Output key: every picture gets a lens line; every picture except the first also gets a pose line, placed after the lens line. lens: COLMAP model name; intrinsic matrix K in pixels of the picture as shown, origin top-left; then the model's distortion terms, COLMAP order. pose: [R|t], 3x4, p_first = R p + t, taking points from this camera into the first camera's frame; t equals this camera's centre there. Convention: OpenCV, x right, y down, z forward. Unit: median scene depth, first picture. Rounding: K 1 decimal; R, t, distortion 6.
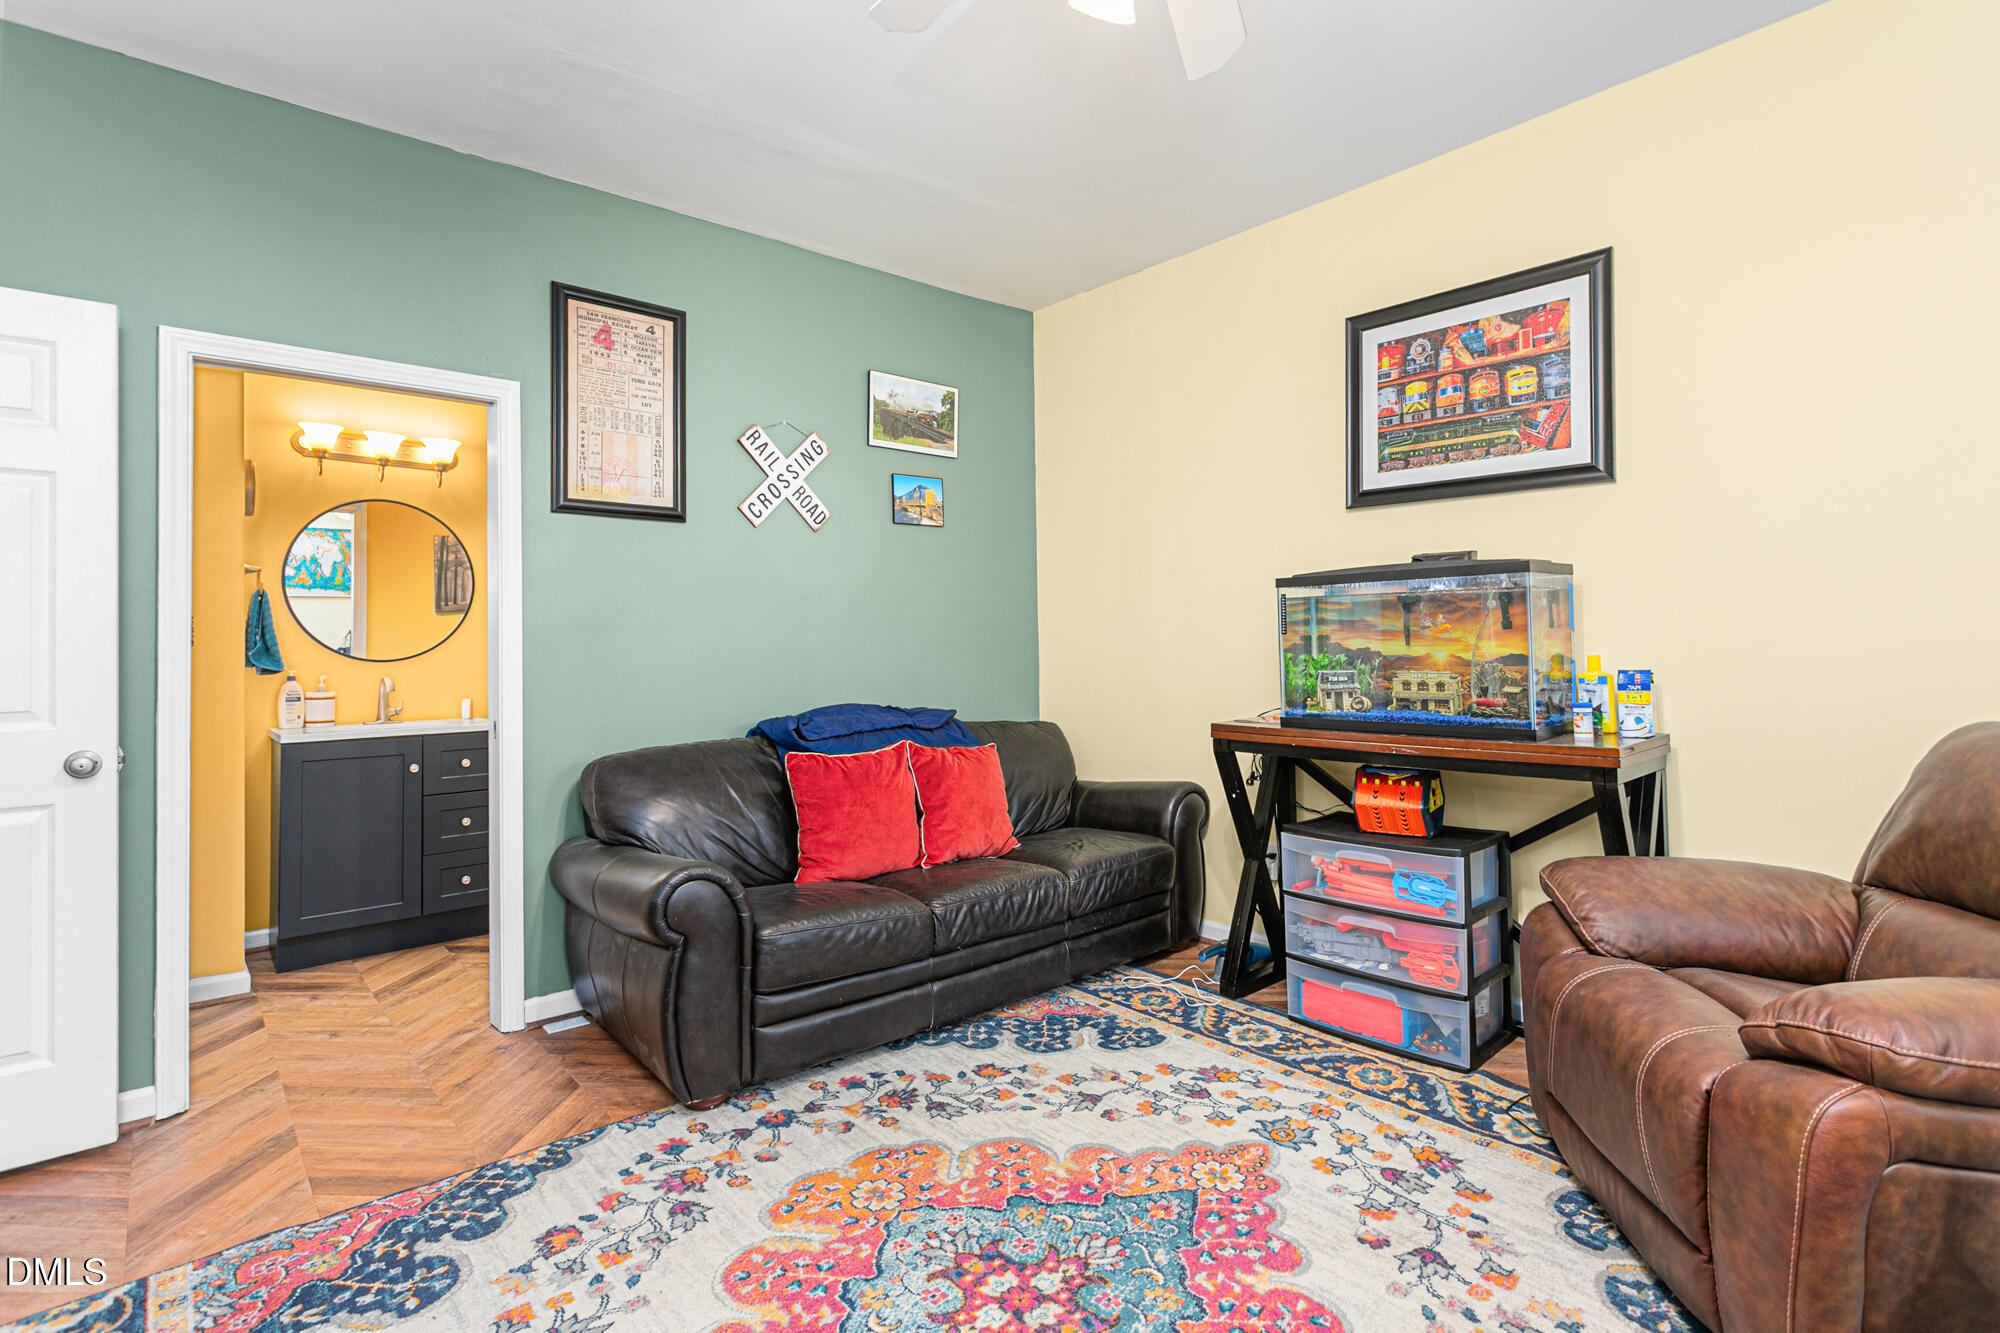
lens RADIAL K [[956.9, 0, 1029.5], [0, 956.9, 626.4], [0, 0, 1]] dist [-0.002936, 0.001867]
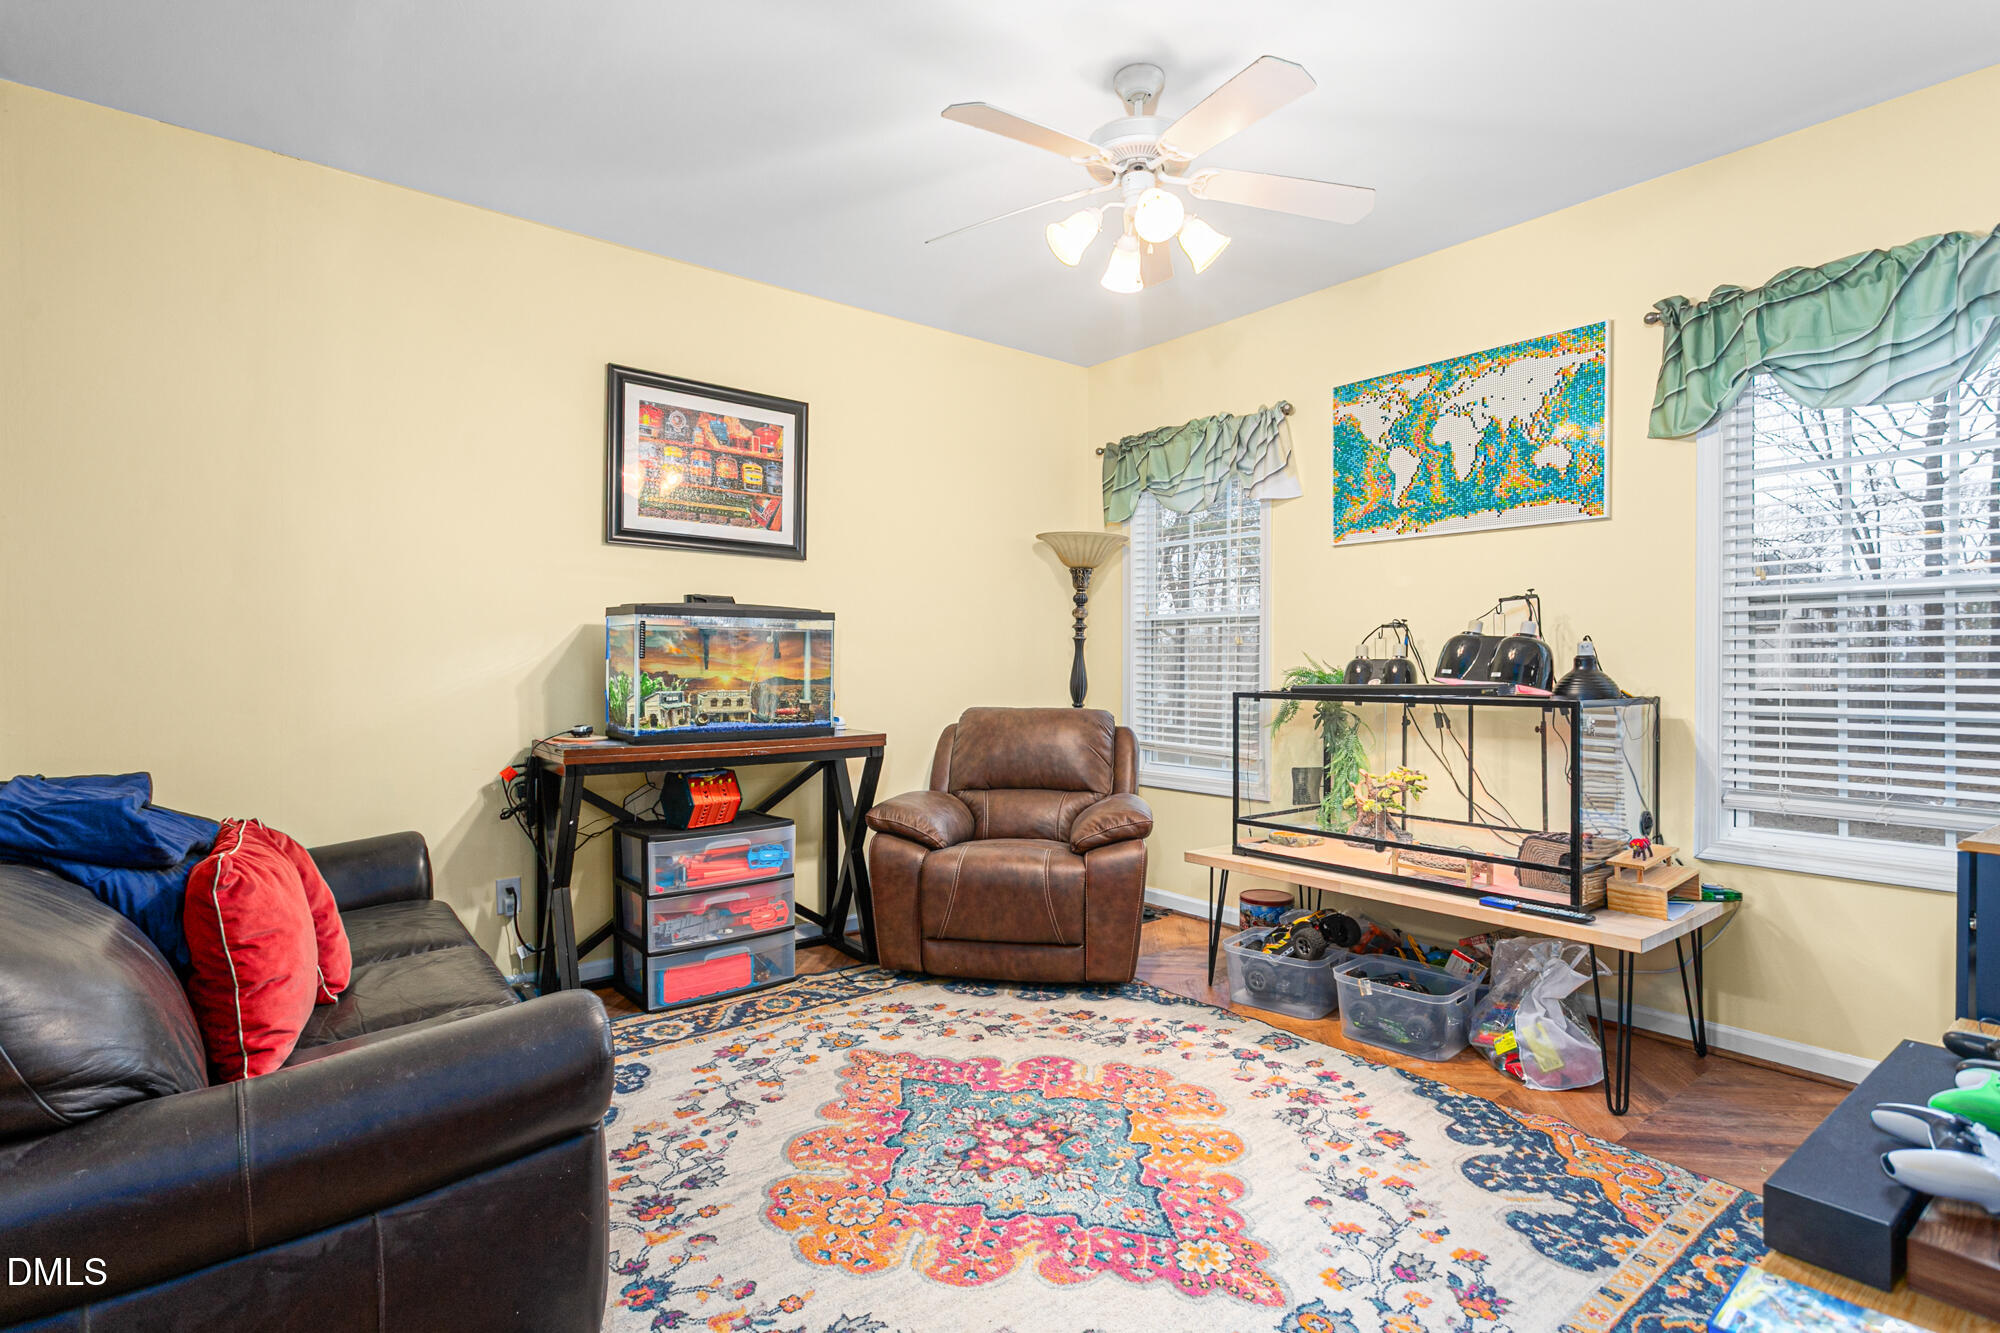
lens RADIAL K [[956.9, 0, 1002.8], [0, 956.9, 672.9], [0, 0, 1]] dist [-0.002936, 0.001867]
pose [[0.073388, 0.003982, 0.997295, -0.893621], [-0.021190, 0.999773, -0.002433, 0.021254], [-0.997078, -0.020954, 0.073456, 0.607154]]
